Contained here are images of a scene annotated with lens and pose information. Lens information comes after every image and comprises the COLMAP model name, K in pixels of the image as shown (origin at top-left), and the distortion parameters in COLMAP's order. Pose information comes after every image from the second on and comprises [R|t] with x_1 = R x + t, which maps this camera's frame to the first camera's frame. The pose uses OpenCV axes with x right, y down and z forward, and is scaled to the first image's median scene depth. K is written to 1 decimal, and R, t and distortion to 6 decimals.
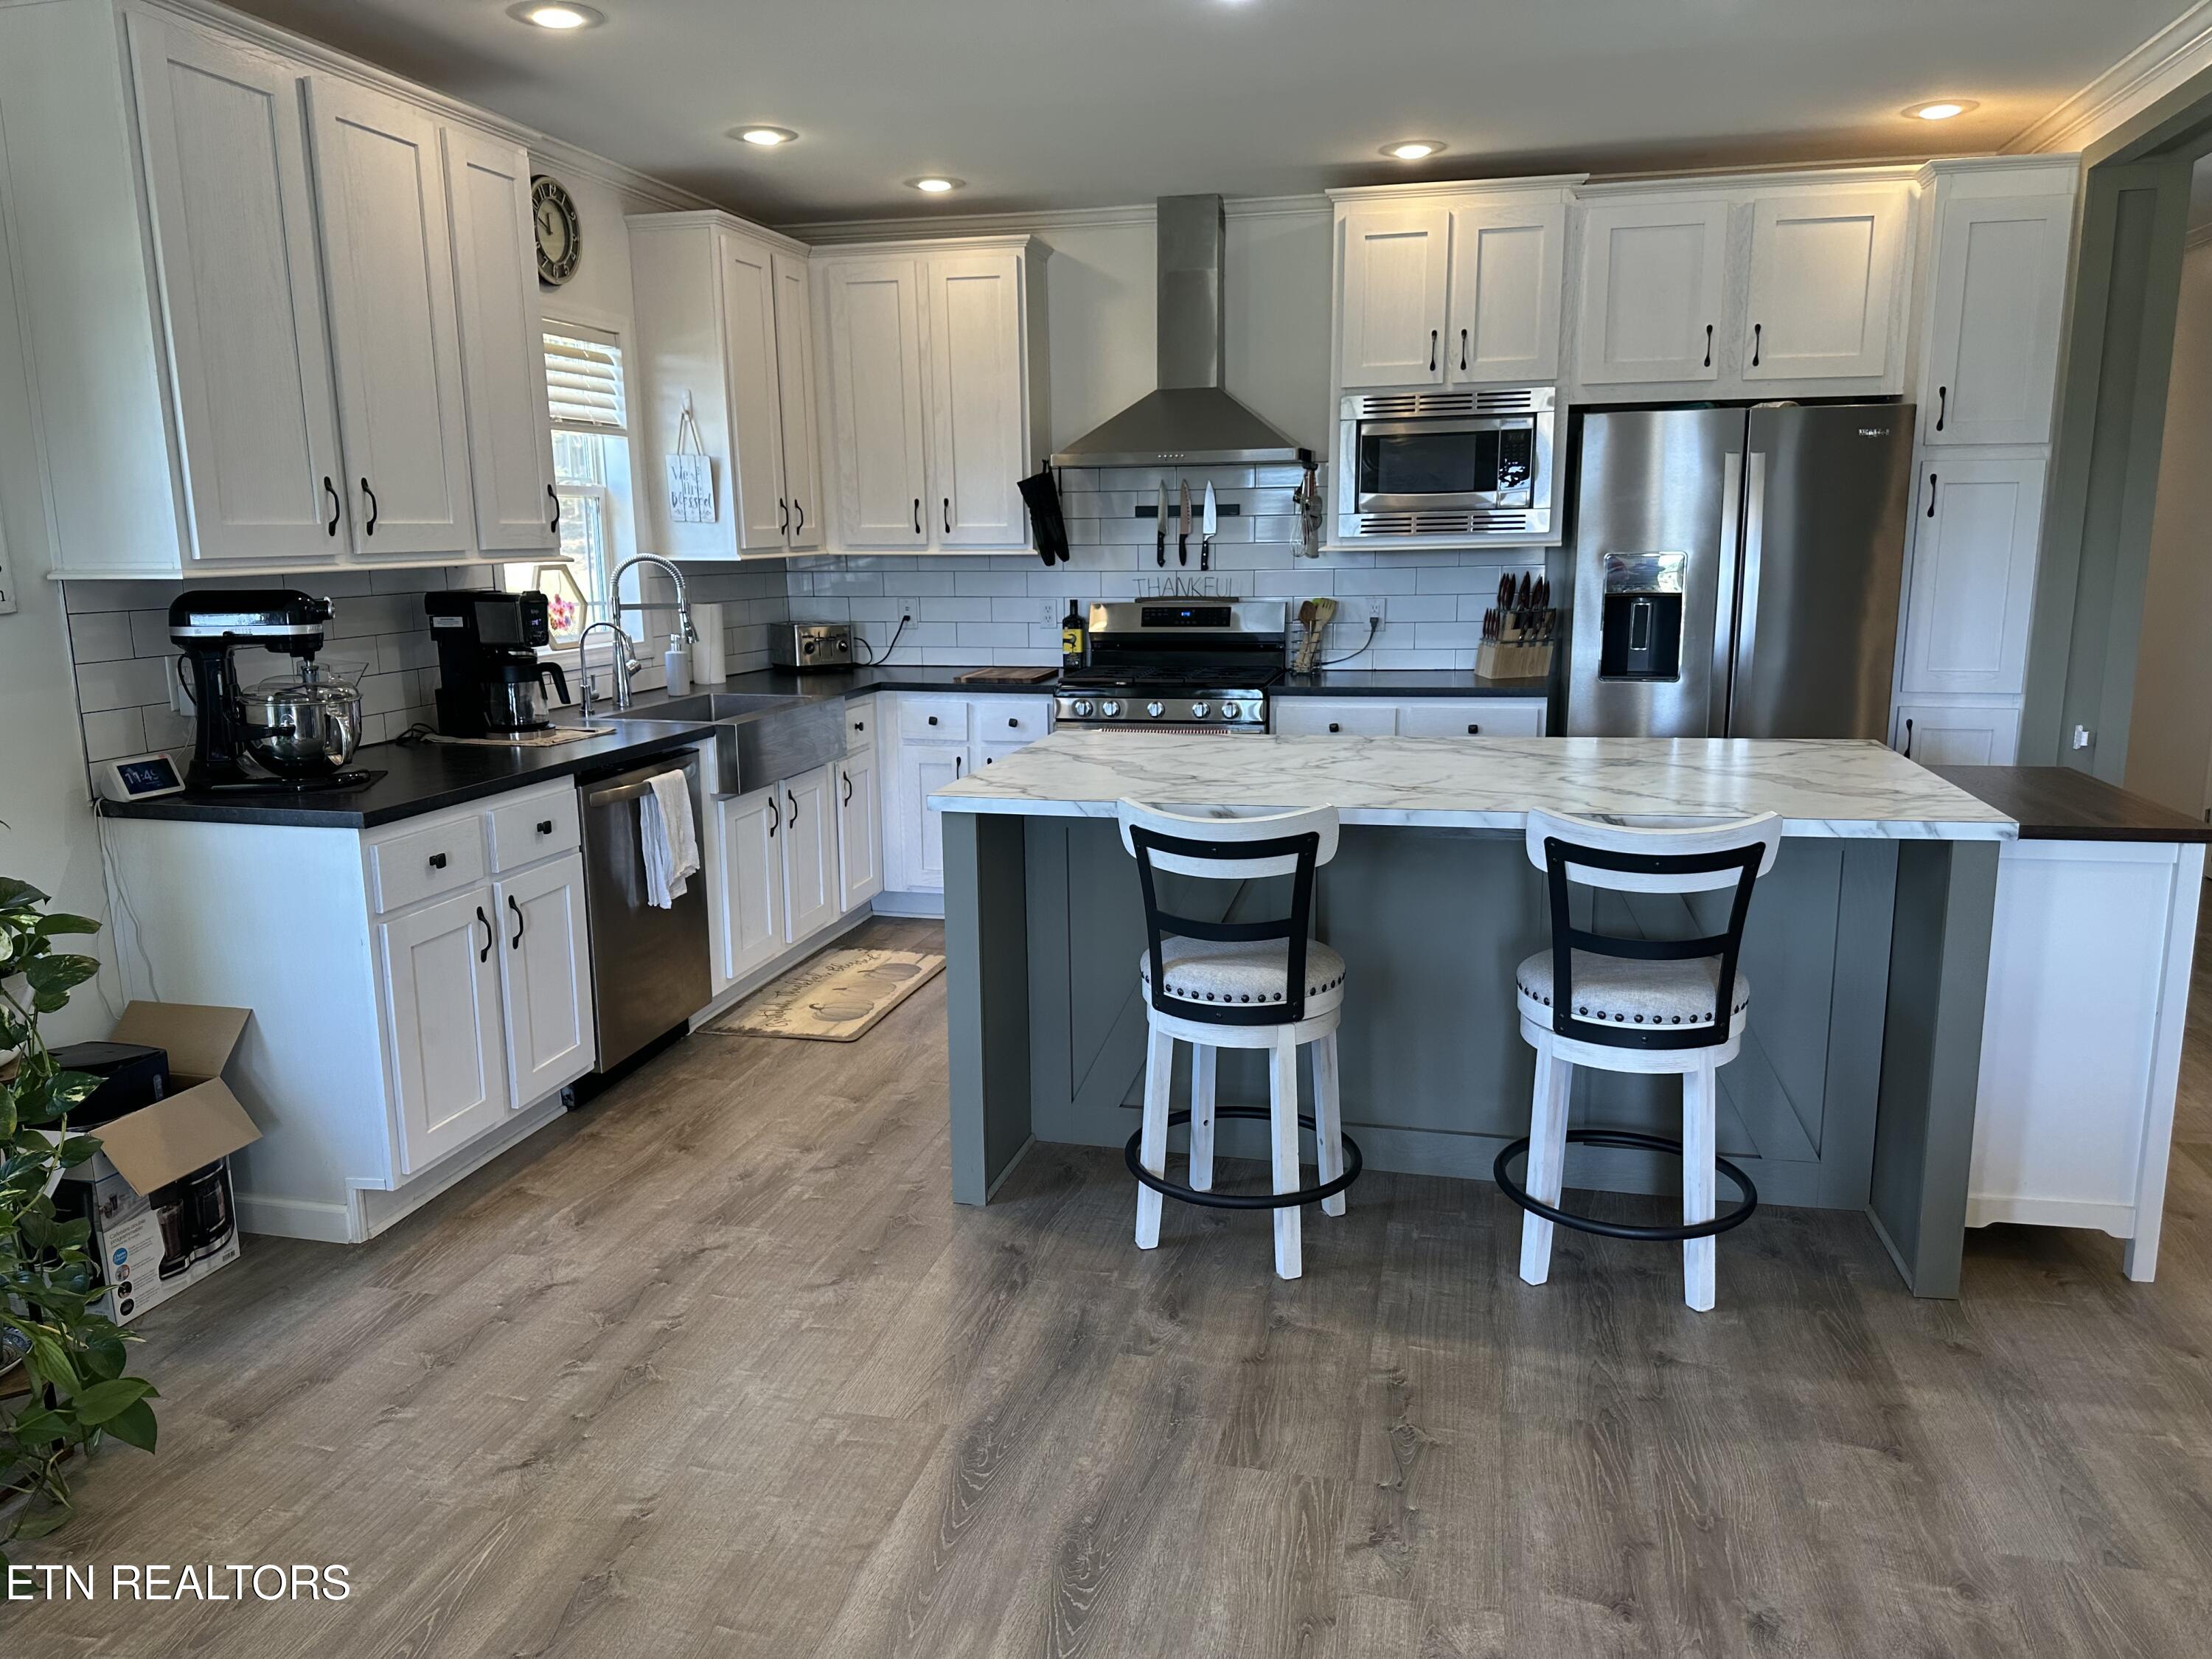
lens RADIAL K [[1552.9, 0, 1093.7], [0, 1552.9, 831.5], [0, 0, 1]] dist [0.178649, -0.352956]
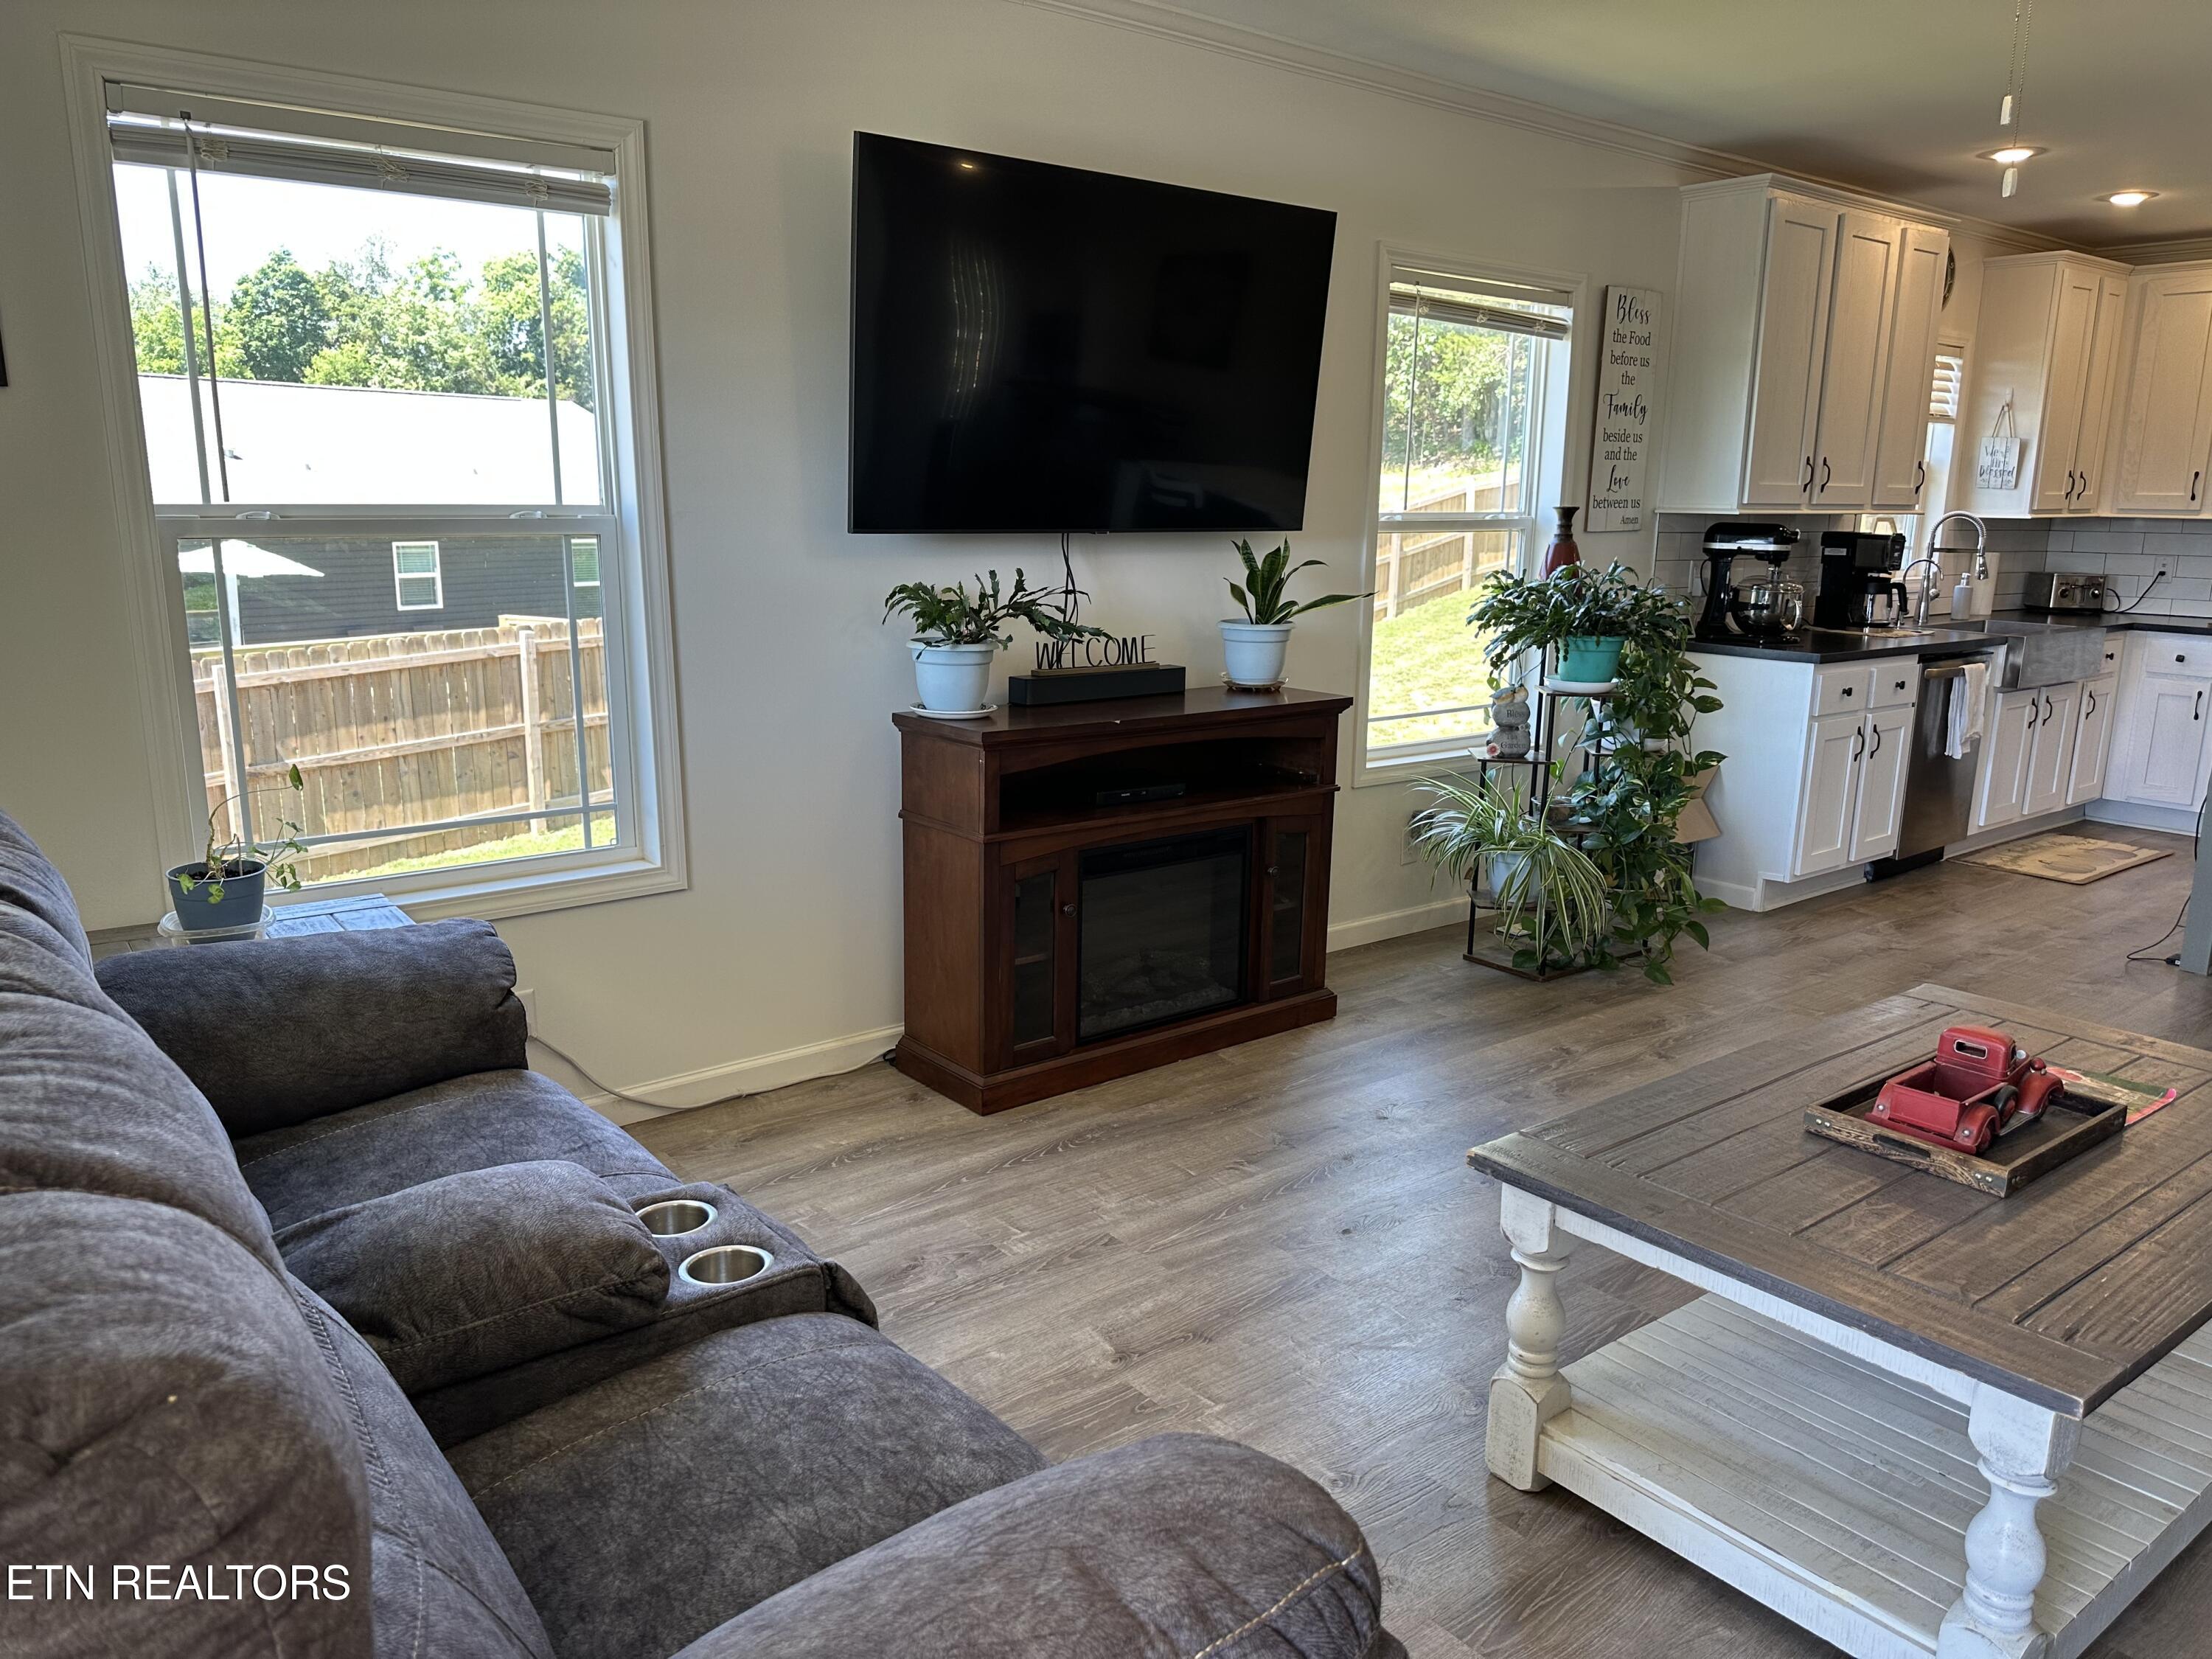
lens RADIAL K [[1560.6, 0, 1093.5], [0, 1560.6, 835.0], [0, 0, 1]] dist [0.050743, -0.064962]
pose [[0.787418, 0.153599, -0.596976, -0.020552], [-0.139628, 0.987729, 0.069967, 0.103344], [0.600397, 0.028261, 0.799203, -0.497186]]
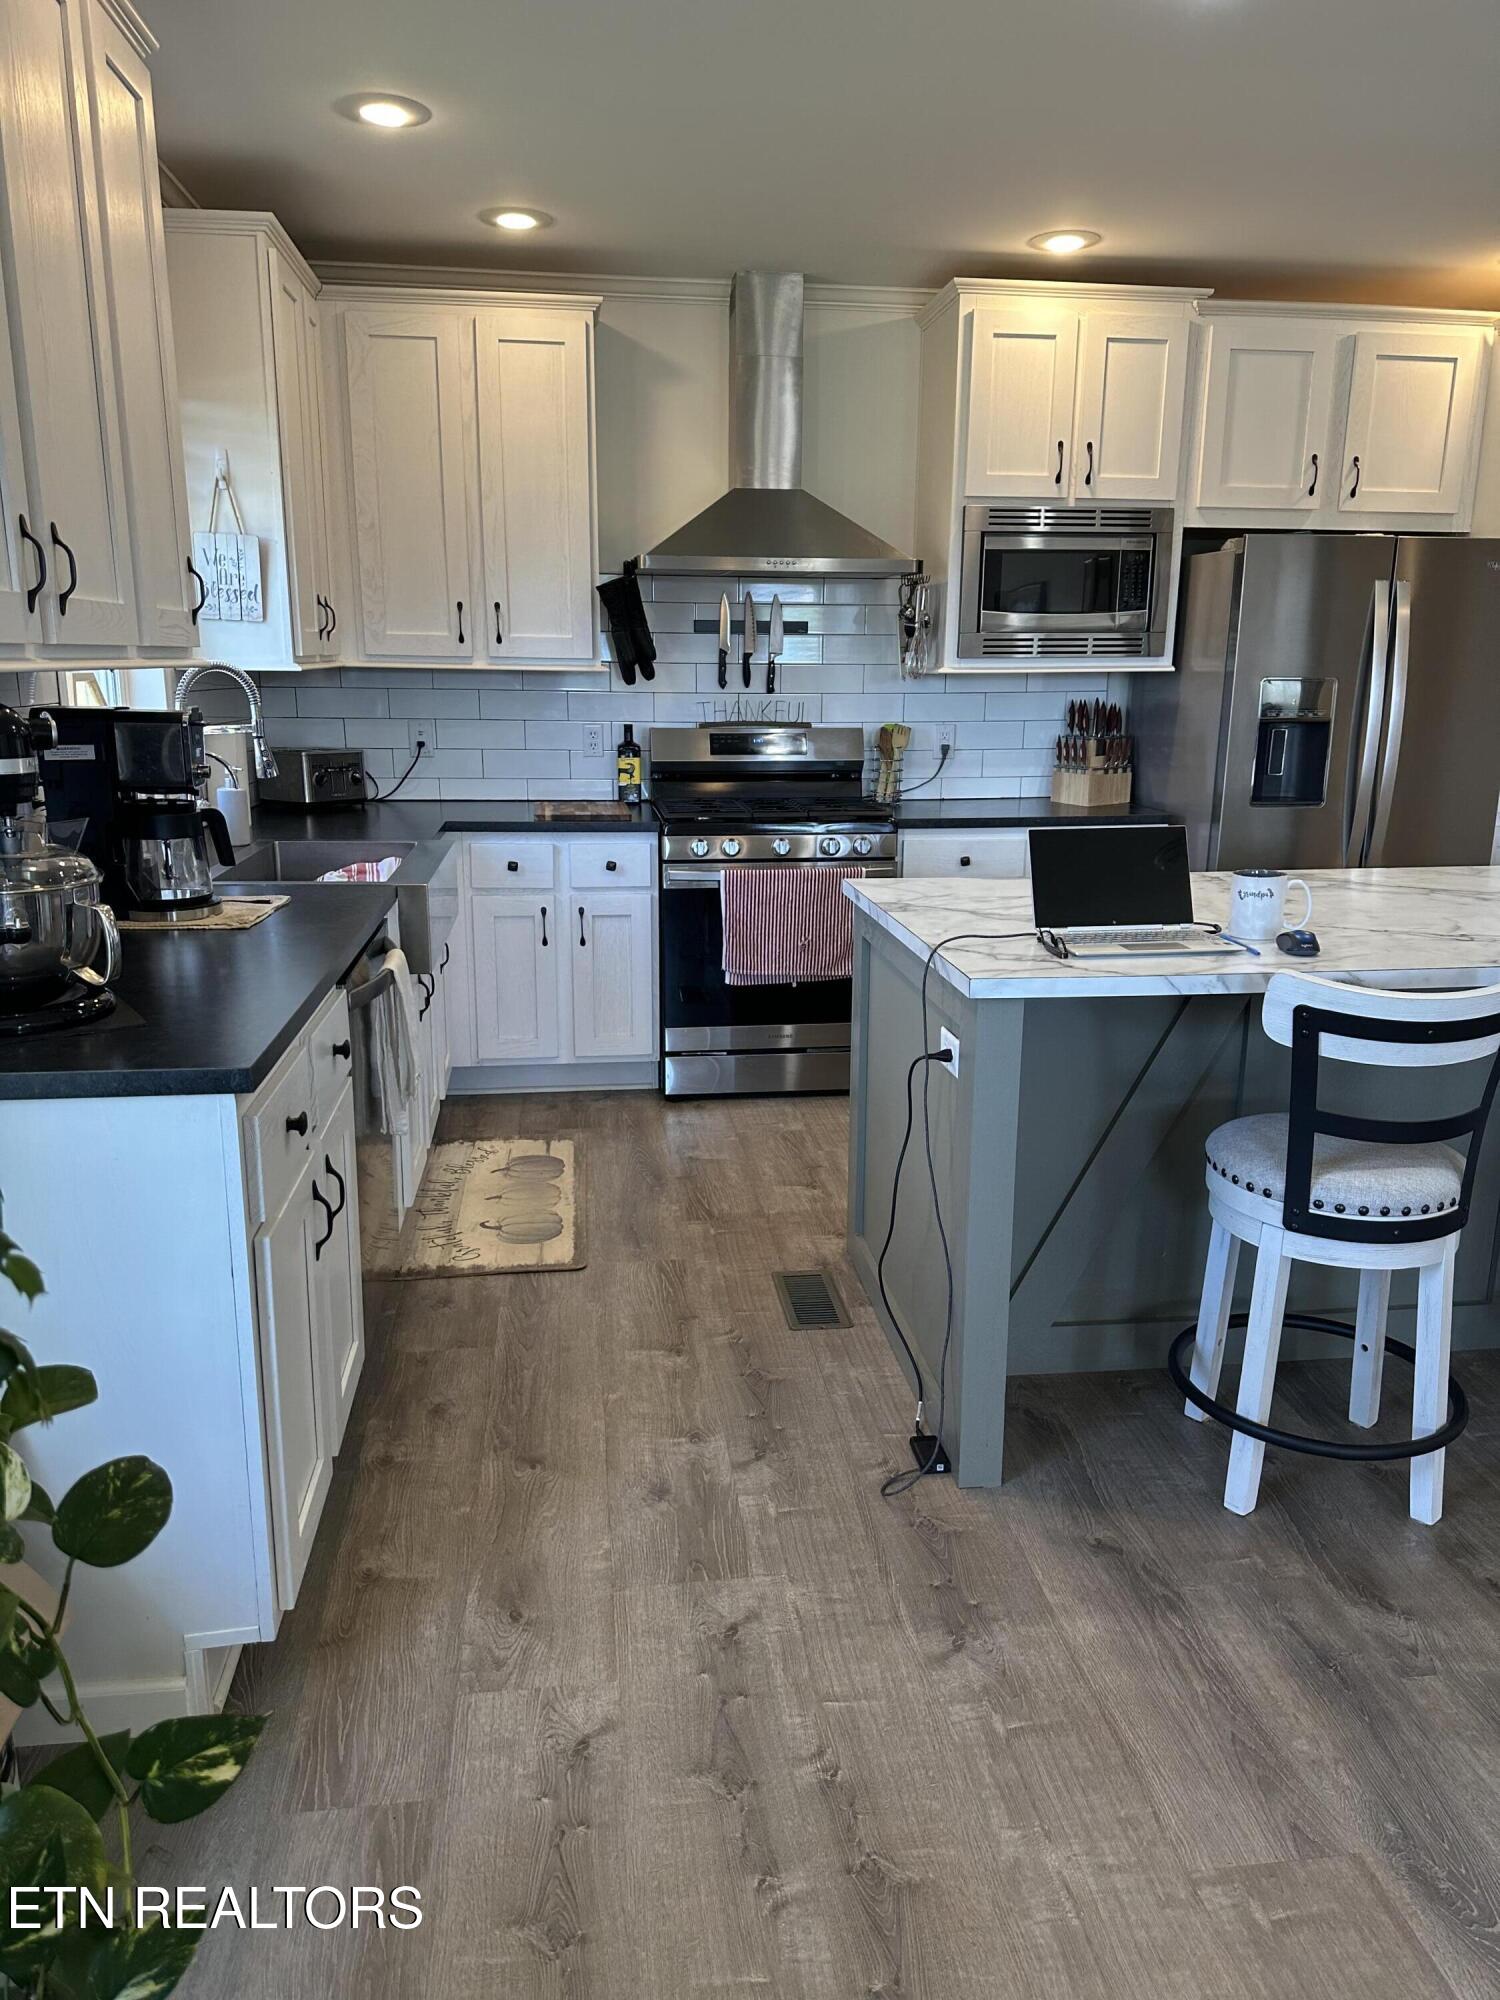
lens RADIAL K [[1404.1, 0, 759.5], [0, 1404.1, 997.1], [0, 0, 1]] dist [0.178649, -0.352956]
pose [[0.932648, -0.064912, 0.354901, -0.285415], [0.050682, 0.997499, 0.049256, -0.034003], [-0.357211, -0.027951, 0.933605, 0.250275]]
